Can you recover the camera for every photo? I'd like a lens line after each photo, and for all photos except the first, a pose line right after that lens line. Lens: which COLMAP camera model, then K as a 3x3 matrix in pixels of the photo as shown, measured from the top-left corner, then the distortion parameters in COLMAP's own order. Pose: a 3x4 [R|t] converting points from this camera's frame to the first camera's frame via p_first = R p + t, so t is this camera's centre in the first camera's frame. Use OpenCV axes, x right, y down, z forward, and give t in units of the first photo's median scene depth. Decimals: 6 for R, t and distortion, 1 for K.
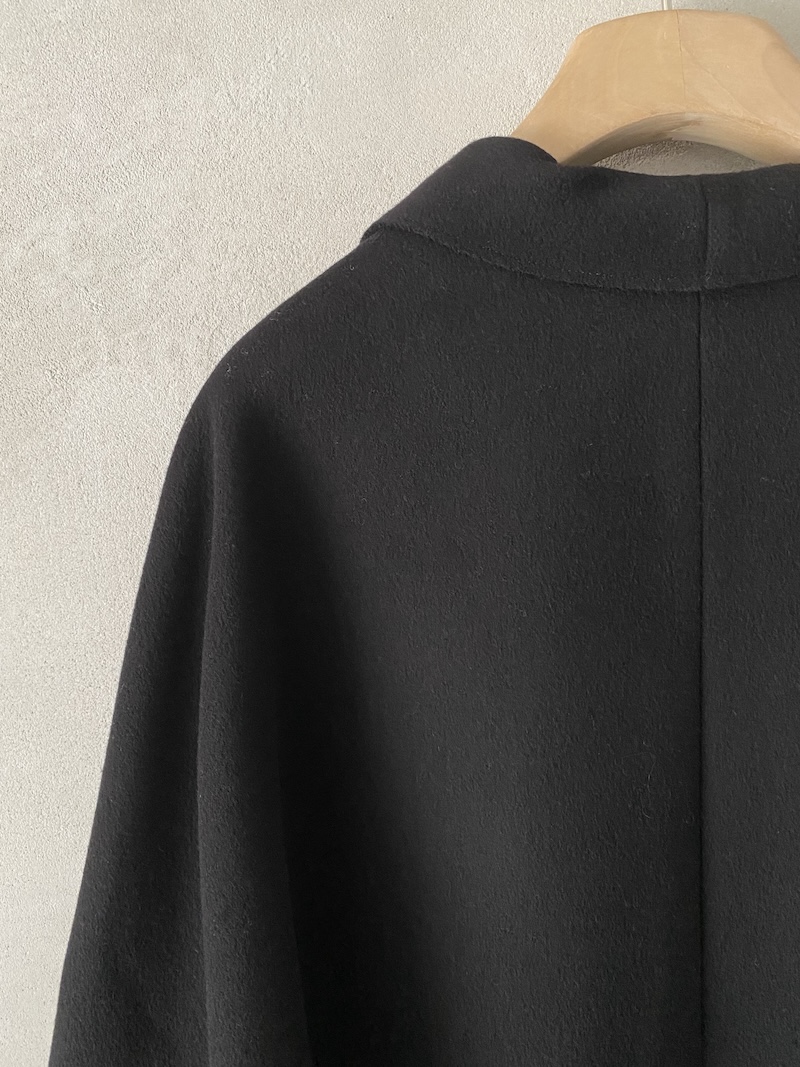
lens RADIAL K [[809.6, 0, 398.0], [0, 809.6, 503.7], [0, 0, 1]] dist [0.008798, -0.010281]
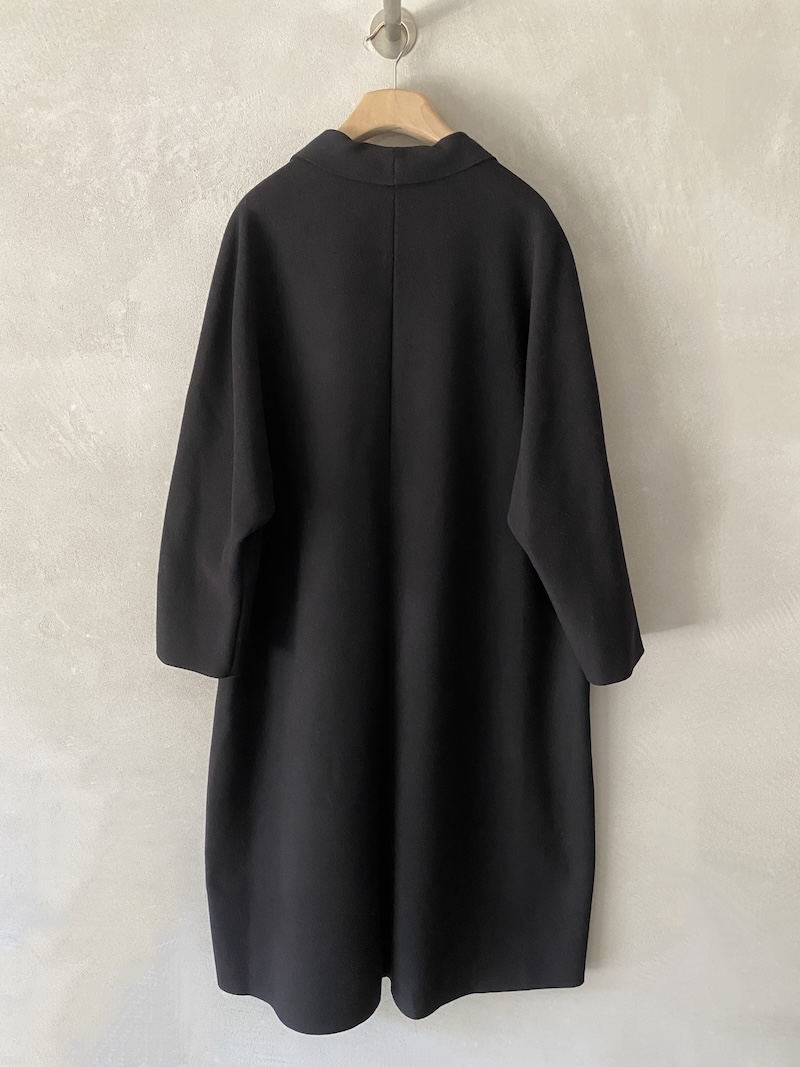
lens RADIAL K [[809.6, 0, 402.0], [0, 809.6, 534.3], [0, 0, 1]] dist [0.008798, -0.010281]
pose [[0.998024, 0.055182, 0.030035, 0.355198], [-0.059073, 0.986982, 0.149589, 0.570097], [-0.021390, -0.151068, 0.988292, -2.192325]]
